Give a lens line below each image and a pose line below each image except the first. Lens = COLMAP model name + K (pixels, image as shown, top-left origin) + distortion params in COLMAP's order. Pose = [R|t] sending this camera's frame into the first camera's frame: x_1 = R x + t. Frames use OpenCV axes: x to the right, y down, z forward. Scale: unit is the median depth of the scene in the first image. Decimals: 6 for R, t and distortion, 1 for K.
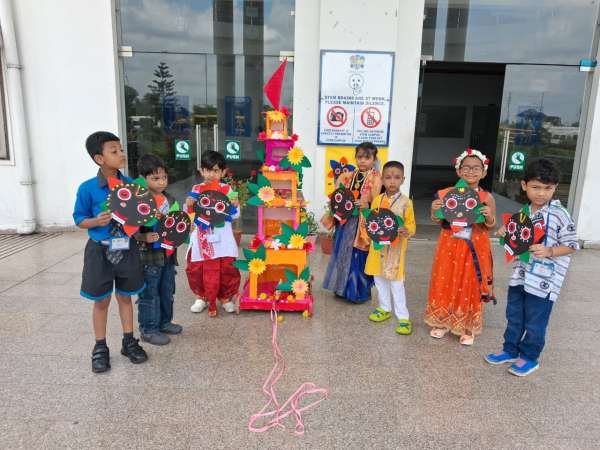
lens RADIAL K [[511.6, 0, 314.3], [0, 511.6, 253.6], [0, 0, 1]] dist [0.021611, -0.068421]
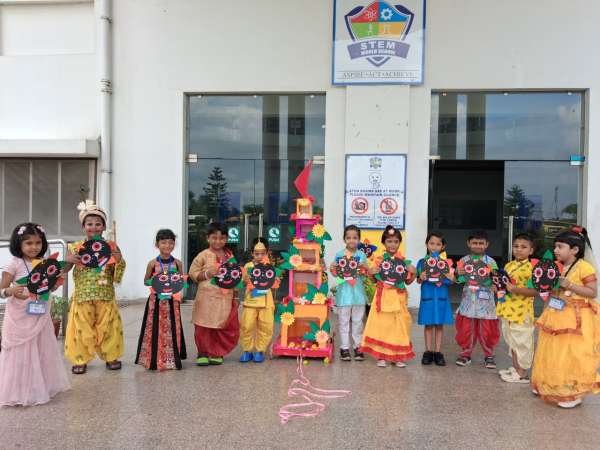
lens RADIAL K [[503.6, 0, 297.7], [0, 503.6, 242.2], [0, 0, 1]] dist [0.006717, -0.063424]
pose [[0.993171, -0.005788, -0.116527, 0.036430], [-0.018091, 0.979049, -0.202822, 0.058098], [0.115259, 0.203545, 0.972258, -0.146963]]
